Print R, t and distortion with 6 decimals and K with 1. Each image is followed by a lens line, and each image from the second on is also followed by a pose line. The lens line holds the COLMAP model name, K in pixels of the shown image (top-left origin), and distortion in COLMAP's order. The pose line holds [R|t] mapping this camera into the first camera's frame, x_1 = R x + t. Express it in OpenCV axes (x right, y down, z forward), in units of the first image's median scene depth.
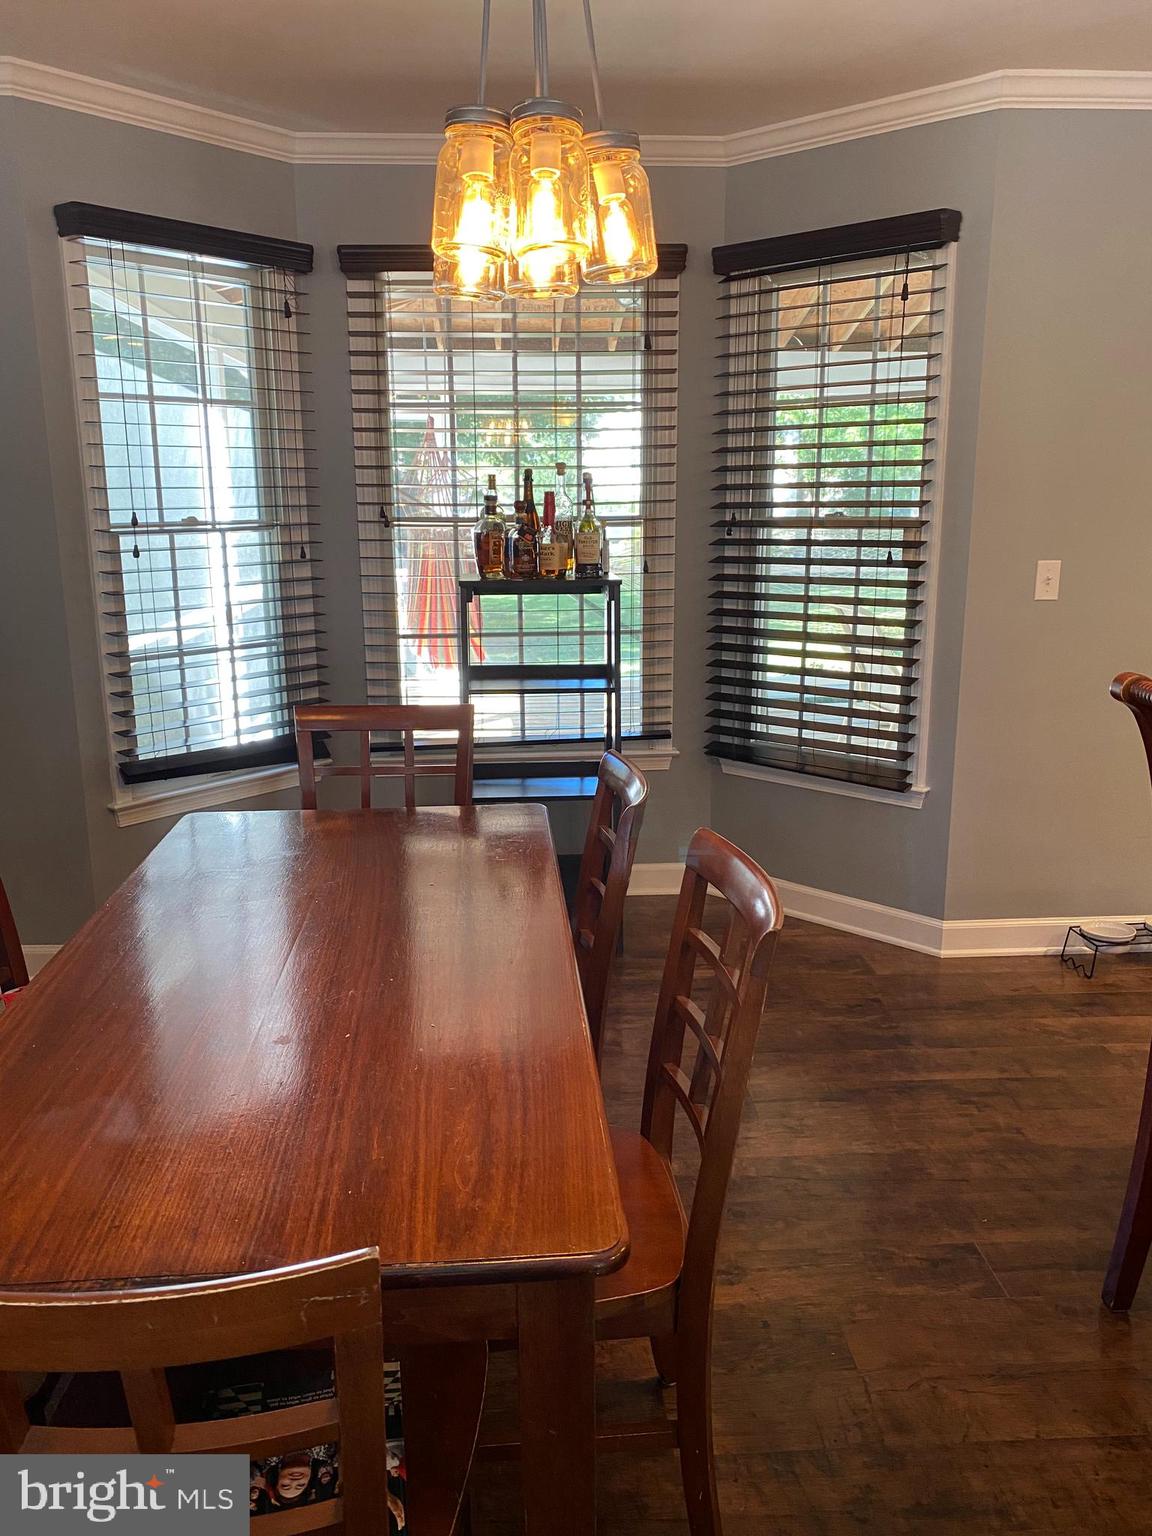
lens RADIAL K [[1178.2, 0, 578.4], [0, 1178.2, 763.6], [0, 0, 1]] dist [0.035063, -0.045954]
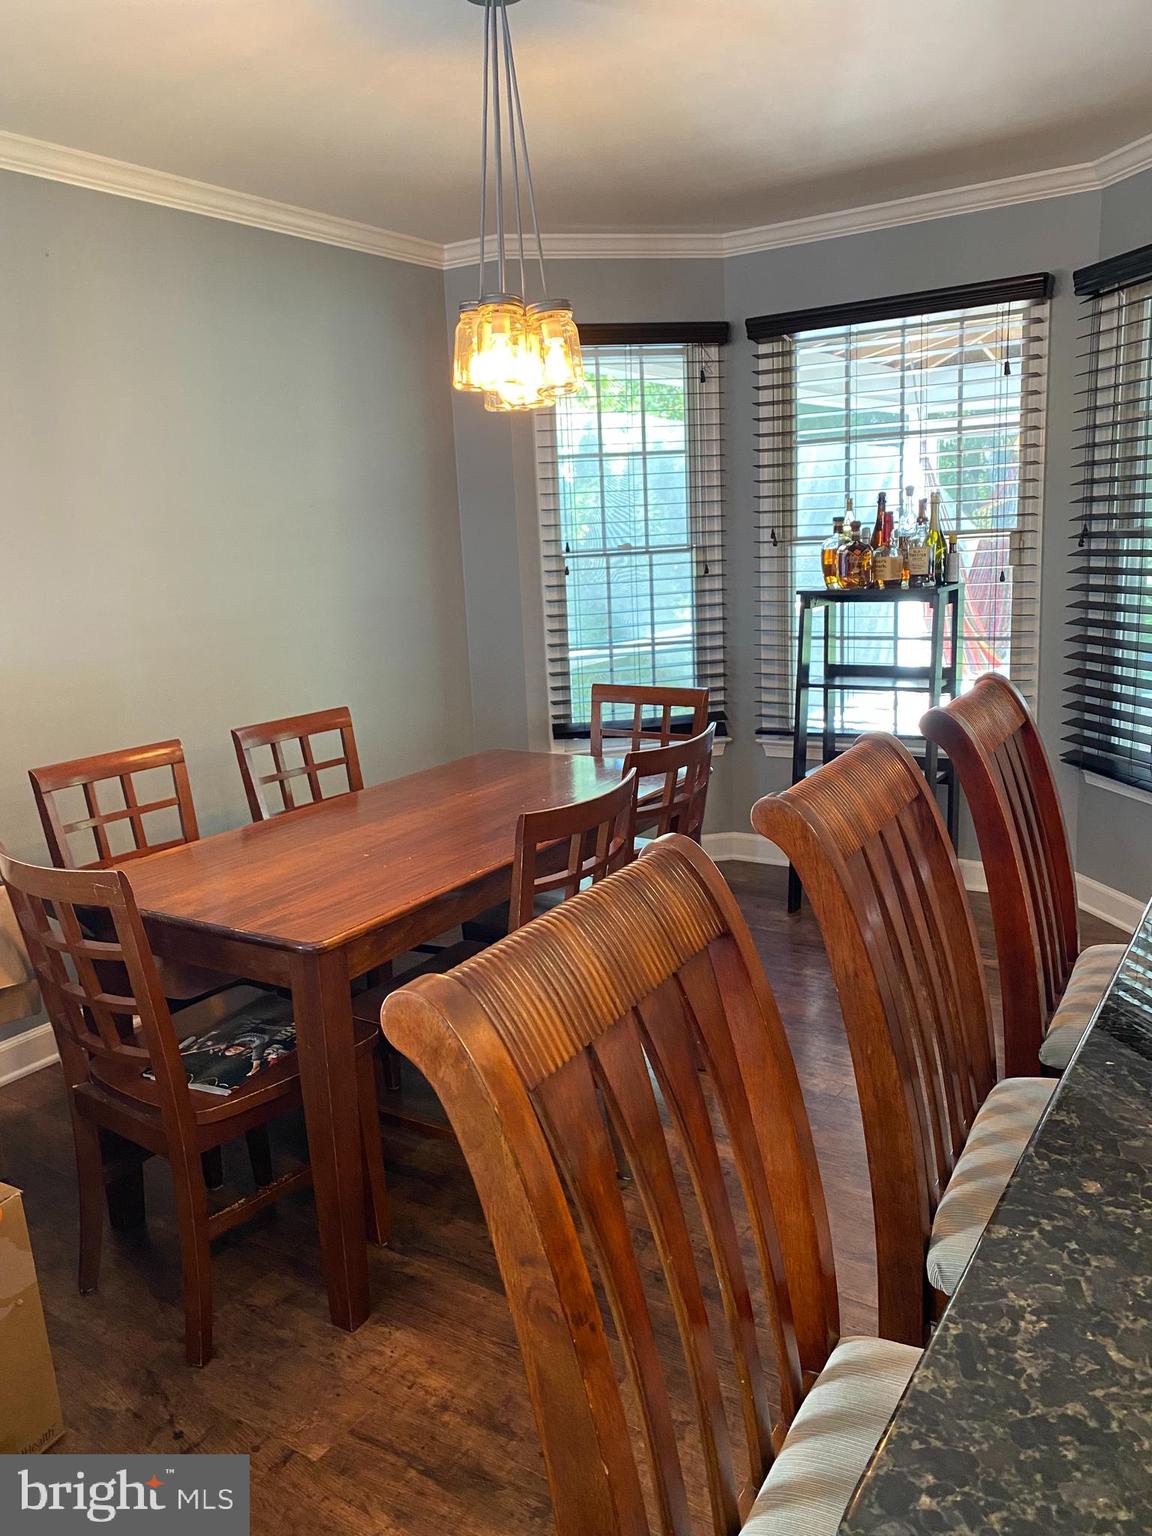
lens RADIAL K [[1178.2, 0, 564.6], [0, 1178.2, 772.8], [0, 0, 1]] dist [0.035063, -0.045954]
pose [[0.791123, 0.096203, -0.604045, 0.420261], [-0.096975, 0.994791, 0.031425, 0.011462], [0.603921, 0.033716, 0.796331, -0.077615]]
